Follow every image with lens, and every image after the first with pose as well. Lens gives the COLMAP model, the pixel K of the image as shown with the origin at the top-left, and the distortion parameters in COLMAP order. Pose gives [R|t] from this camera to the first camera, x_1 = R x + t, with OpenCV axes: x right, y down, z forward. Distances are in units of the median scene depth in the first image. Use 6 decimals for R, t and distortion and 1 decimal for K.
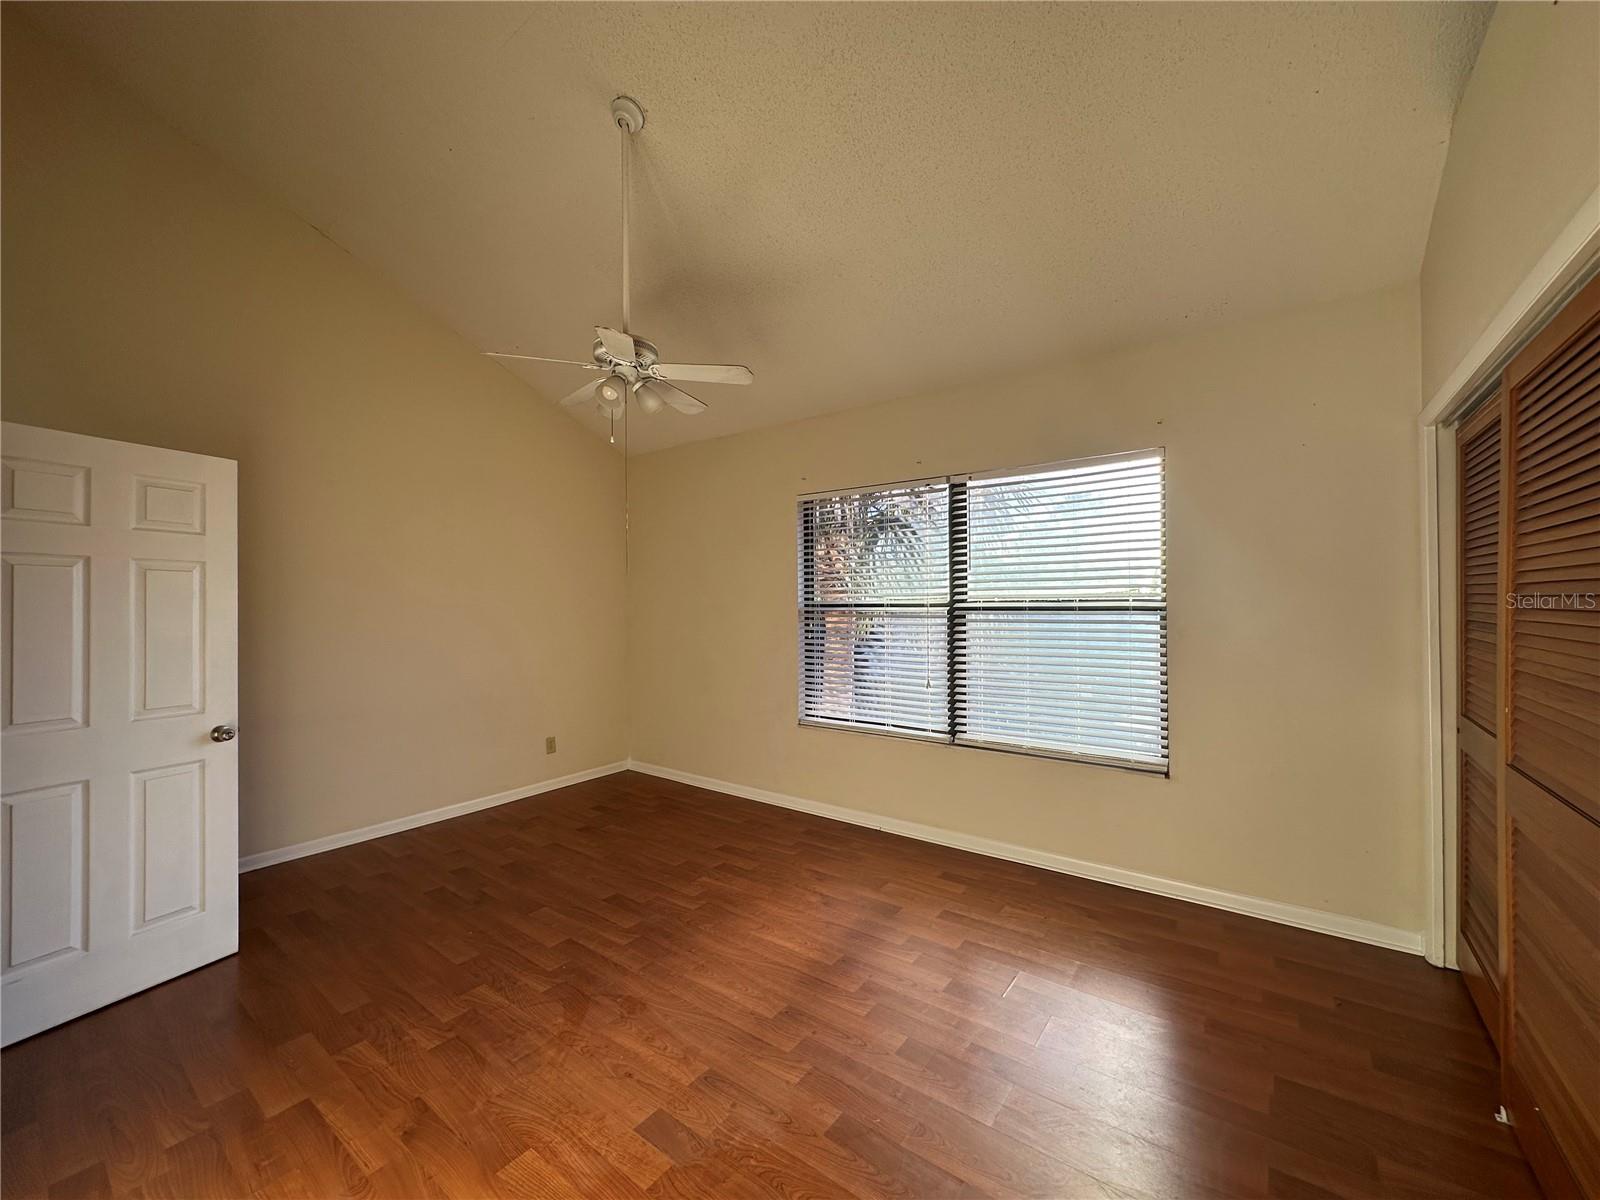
lens RADIAL K [[637.3, 0, 801.4], [0, 637.3, 598.7], [0, 0, 1]] dist [0.002490, -0.000011]
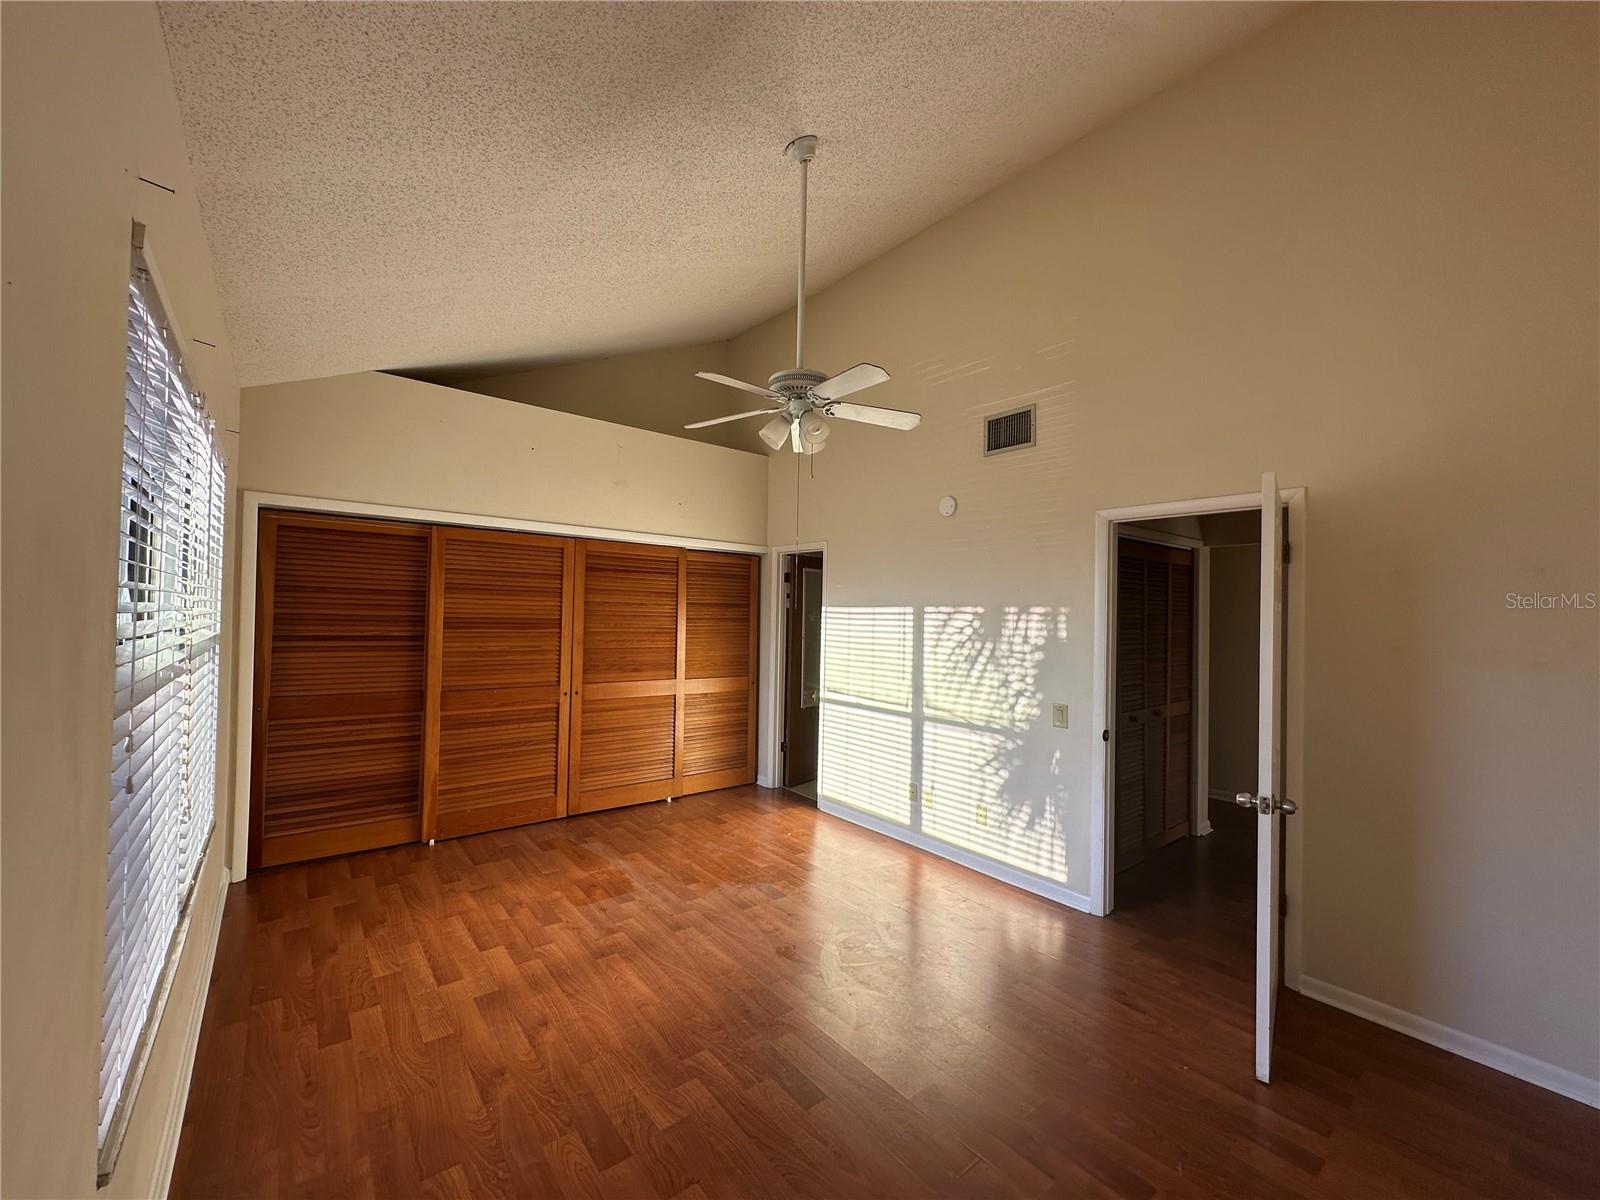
lens RADIAL K [[637.3, 0, 798.7], [0, 637.3, 604.0], [0, 0, 1]] dist [0.002490, -0.000011]
pose [[-0.967849, -0.006346, 0.251453, -0.492242], [-0.010737, 0.999813, -0.016095, -0.027269], [-0.251304, -0.018277, -0.967736, 1.825189]]
